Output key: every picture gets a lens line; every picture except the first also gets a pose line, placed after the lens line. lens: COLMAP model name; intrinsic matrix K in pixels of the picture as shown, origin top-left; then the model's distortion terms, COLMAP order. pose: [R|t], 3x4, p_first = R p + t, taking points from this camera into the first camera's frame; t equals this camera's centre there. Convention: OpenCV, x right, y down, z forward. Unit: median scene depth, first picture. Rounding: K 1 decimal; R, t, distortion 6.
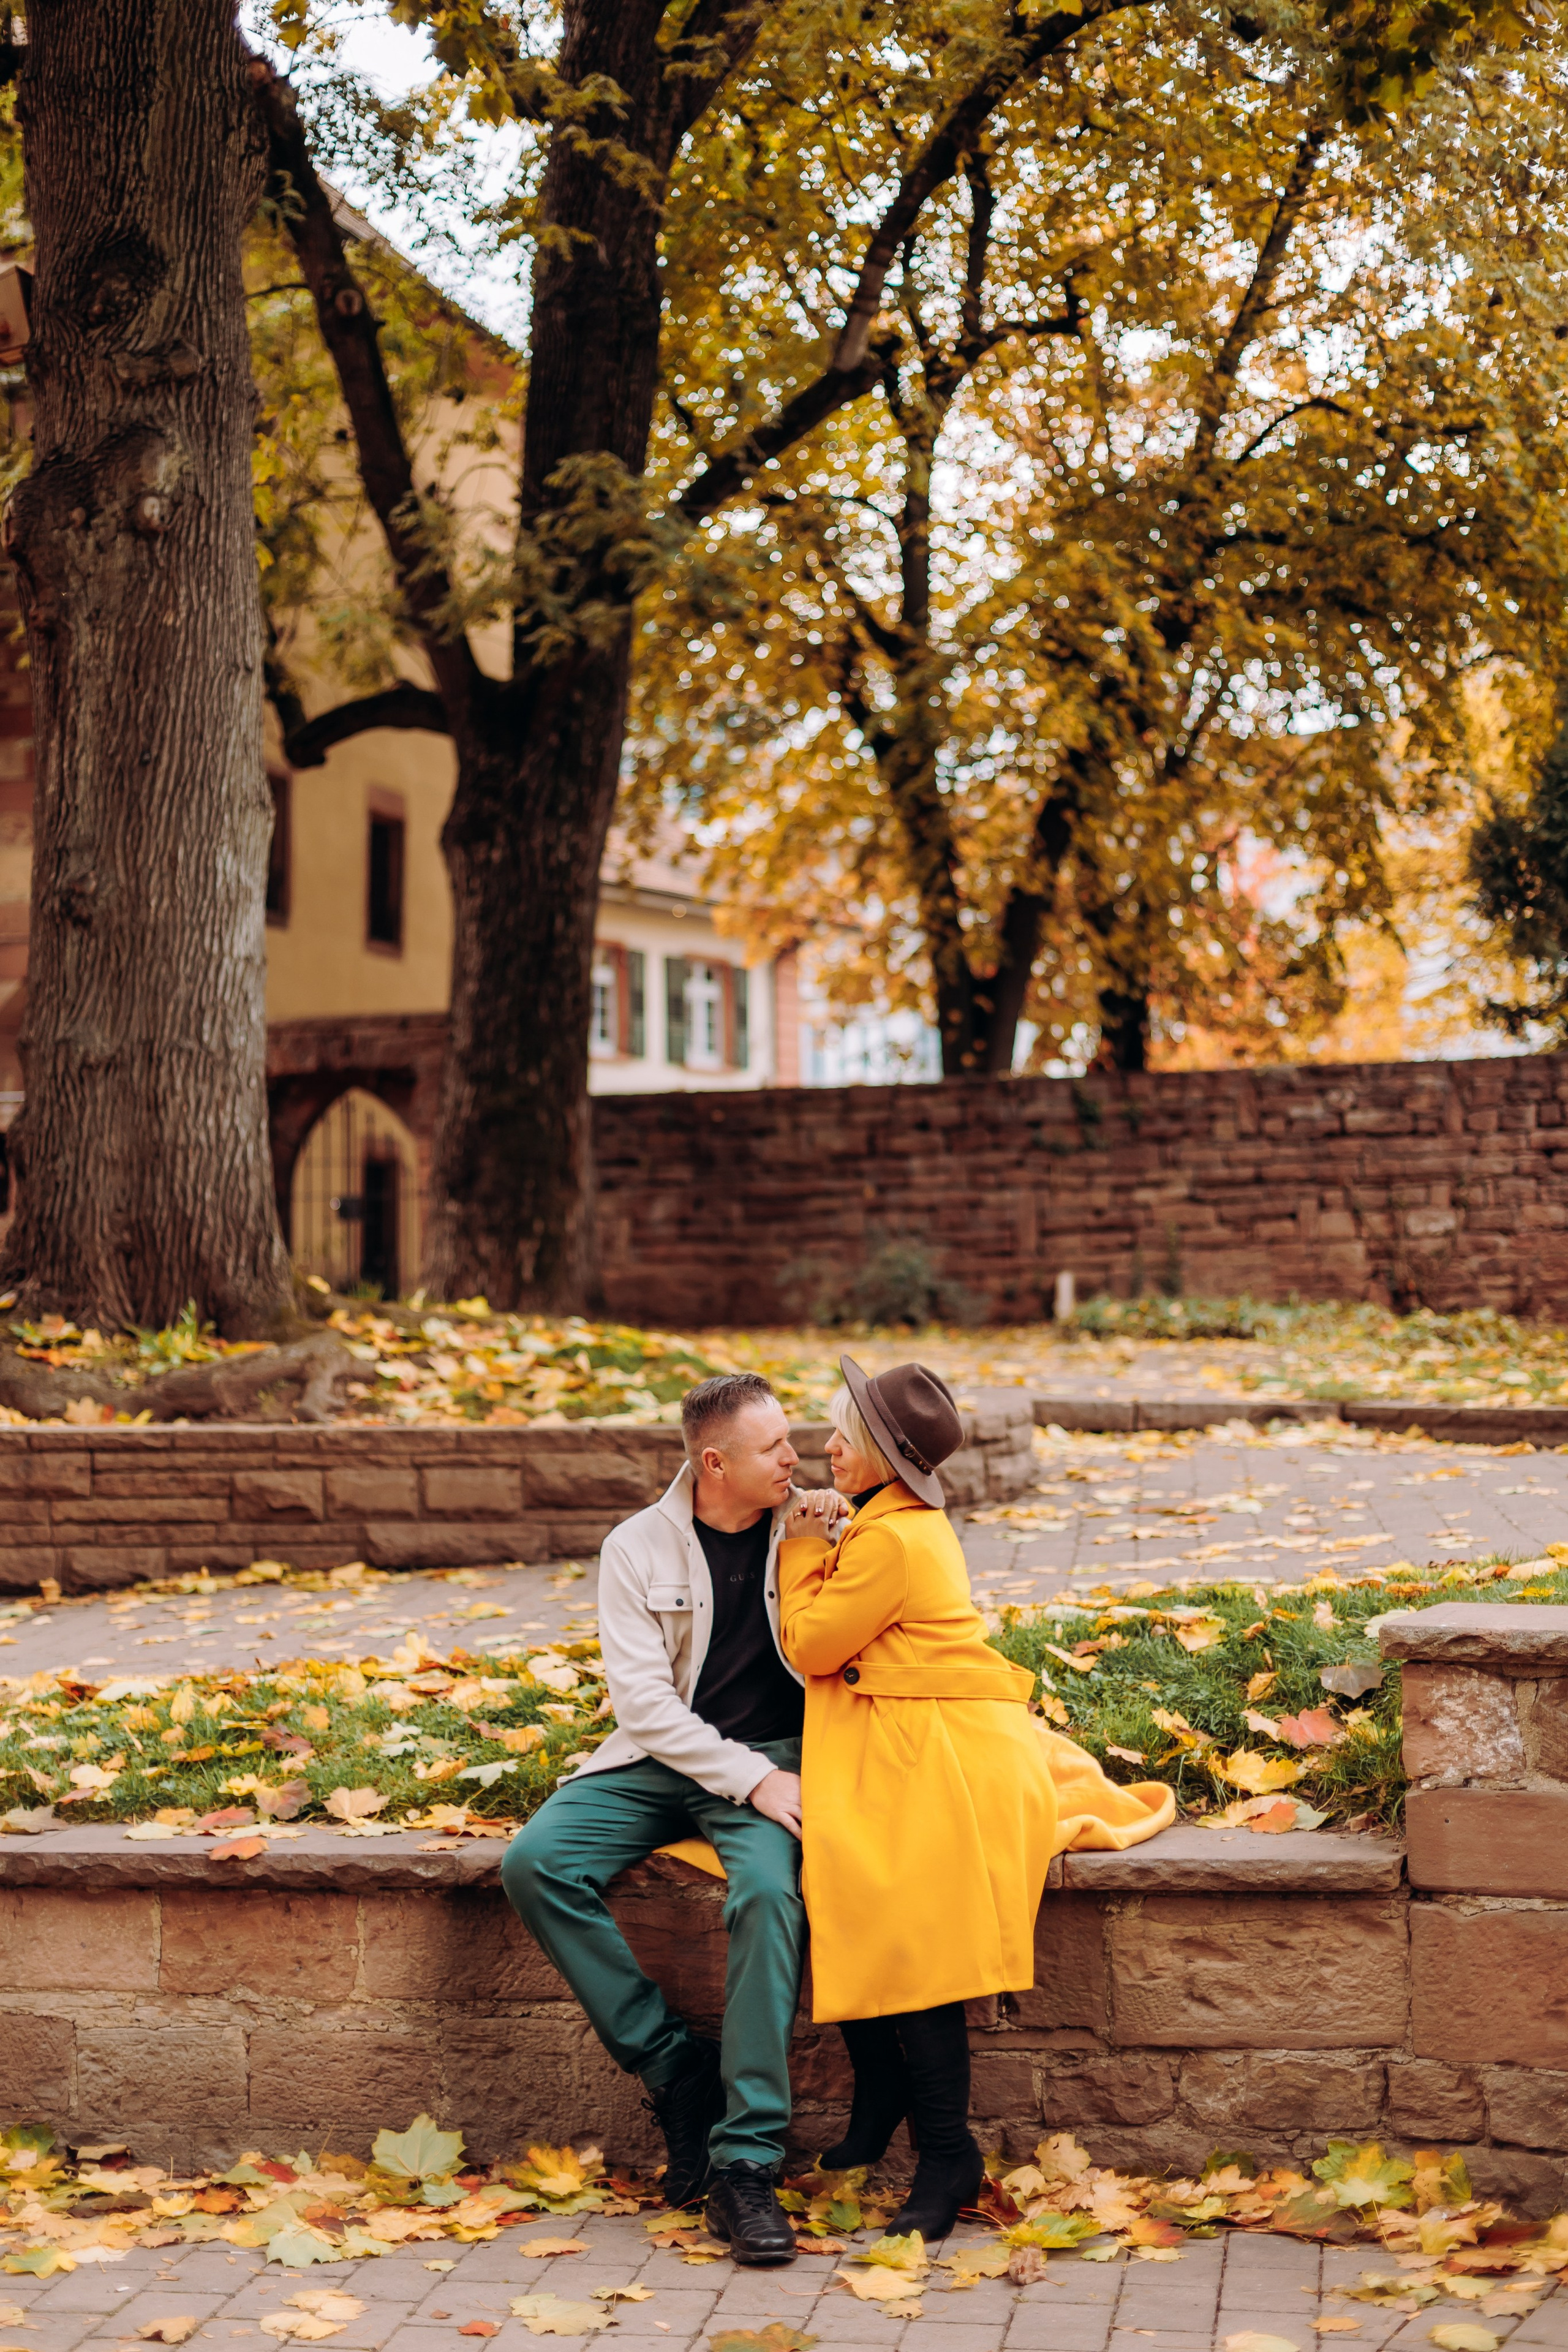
lens RADIAL K [[4018.3, 0, 760.8], [0, 4018.3, 1057.2], [0, 0, 1]] dist [0.013969, -0.057758]
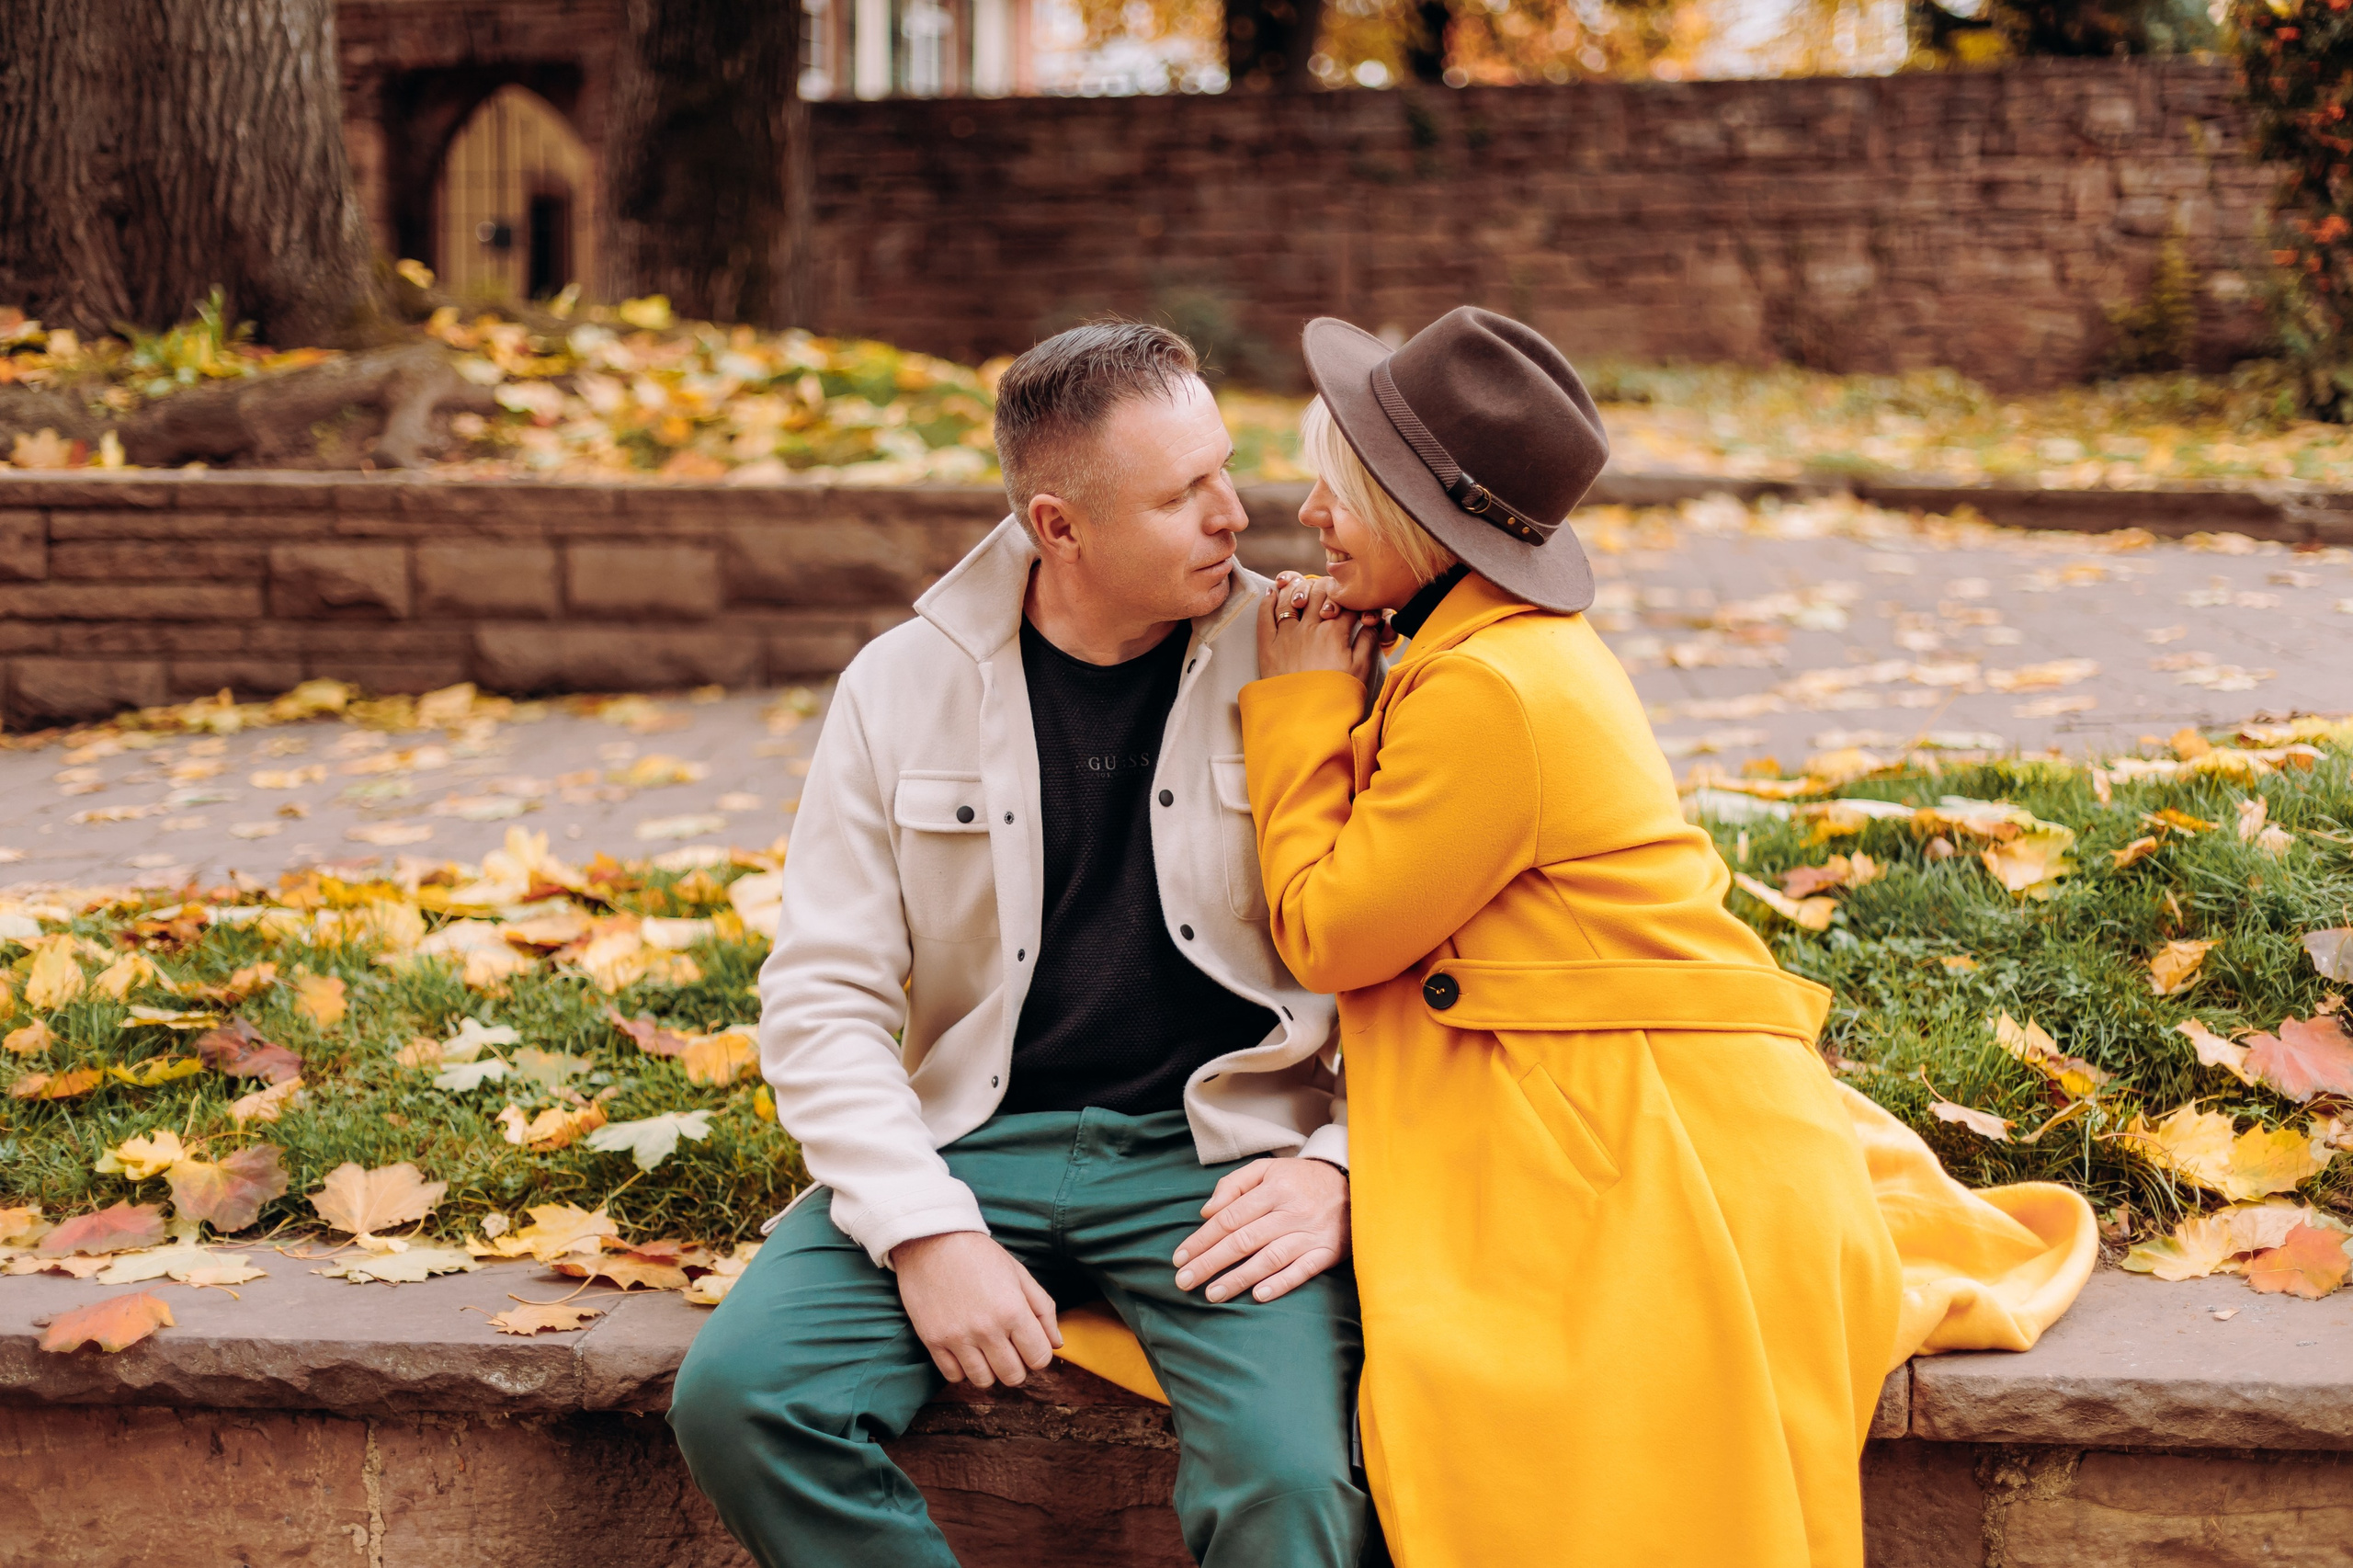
lens RADIAL K [[3660.6, 0, 1176.5], [0, 3660.6, 784.0], [0, 0, 1]] dist [-0.020788, 0.047934]
pose [[0.997770, 0.009042, 0.066137, -0.024663], [-0.019289, 0.987573, 0.155974, 0.047309], [-0.063905, -0.156902, 0.985544, 0.411368]]
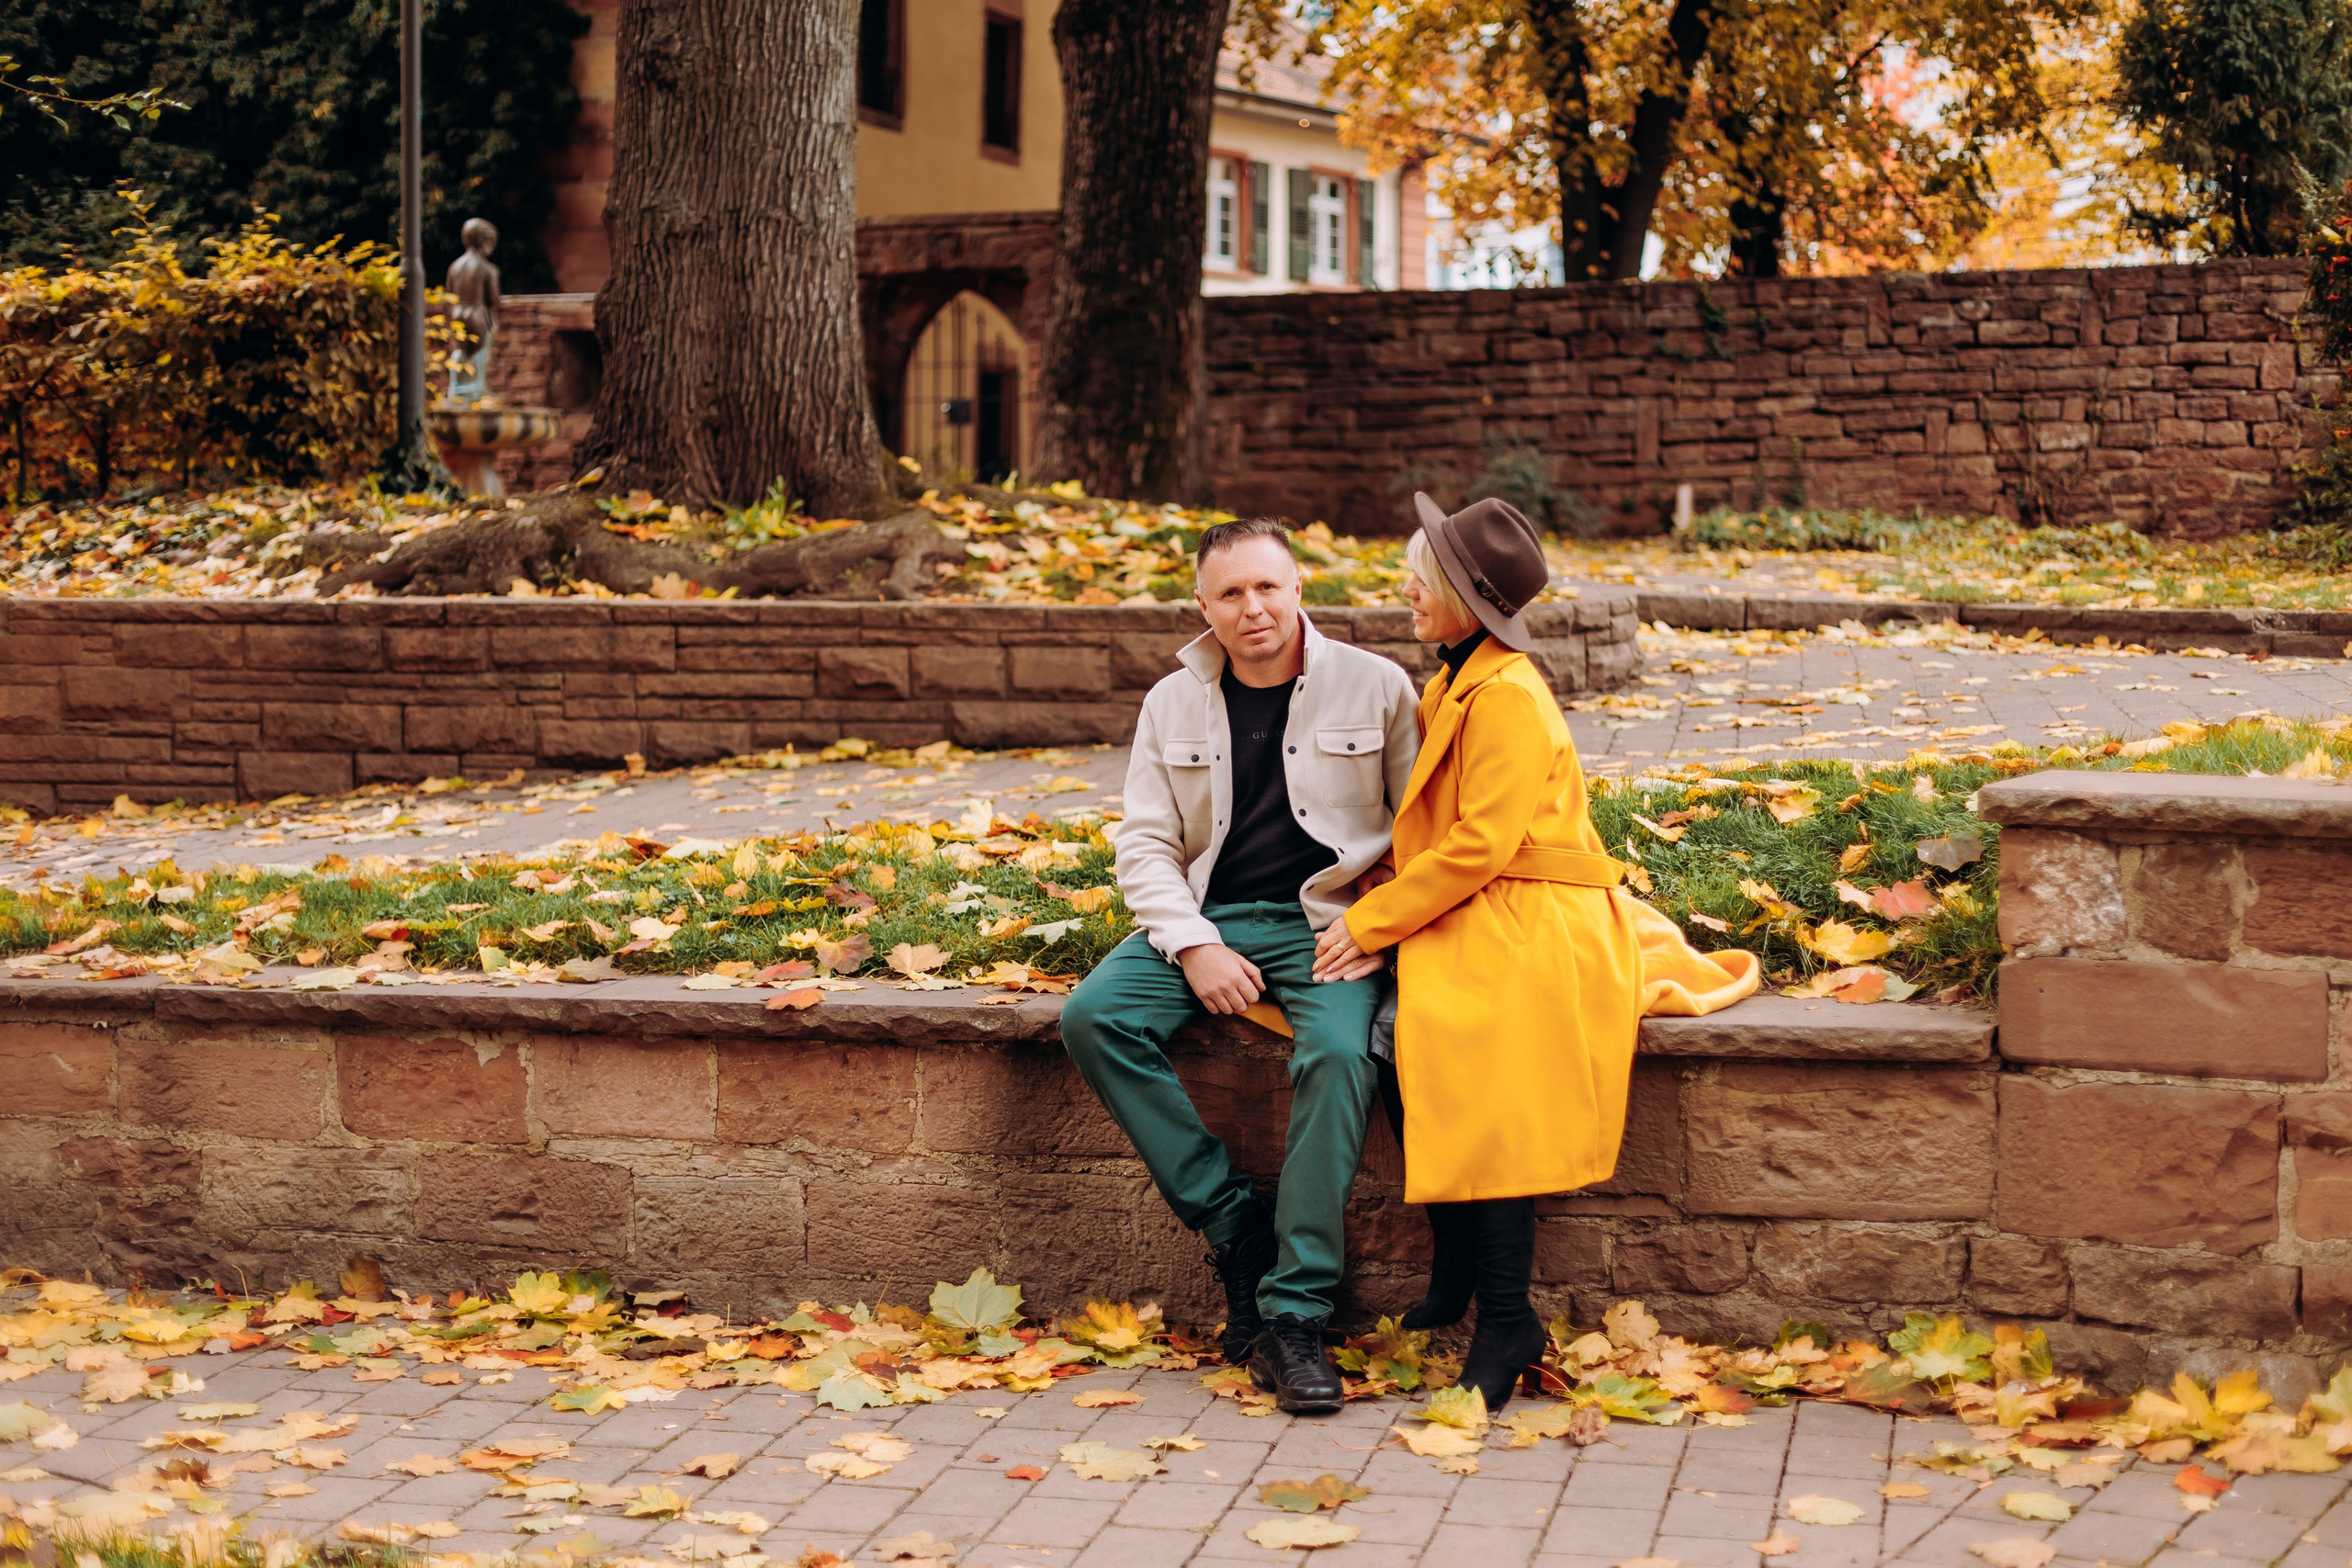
lens RADIAL K [[3964.8, 0, 1182.9], [0, 3964.8, 827.5], [0, 0, 1]] dist [0.017103, -0.126549]
pose [[0.998410, 0.017212, -0.053678, 0.010858], [-0.010183, 0.991648, 0.128575, 0.021244], [0.055443, -0.127824, 0.990246, 0.038099]]
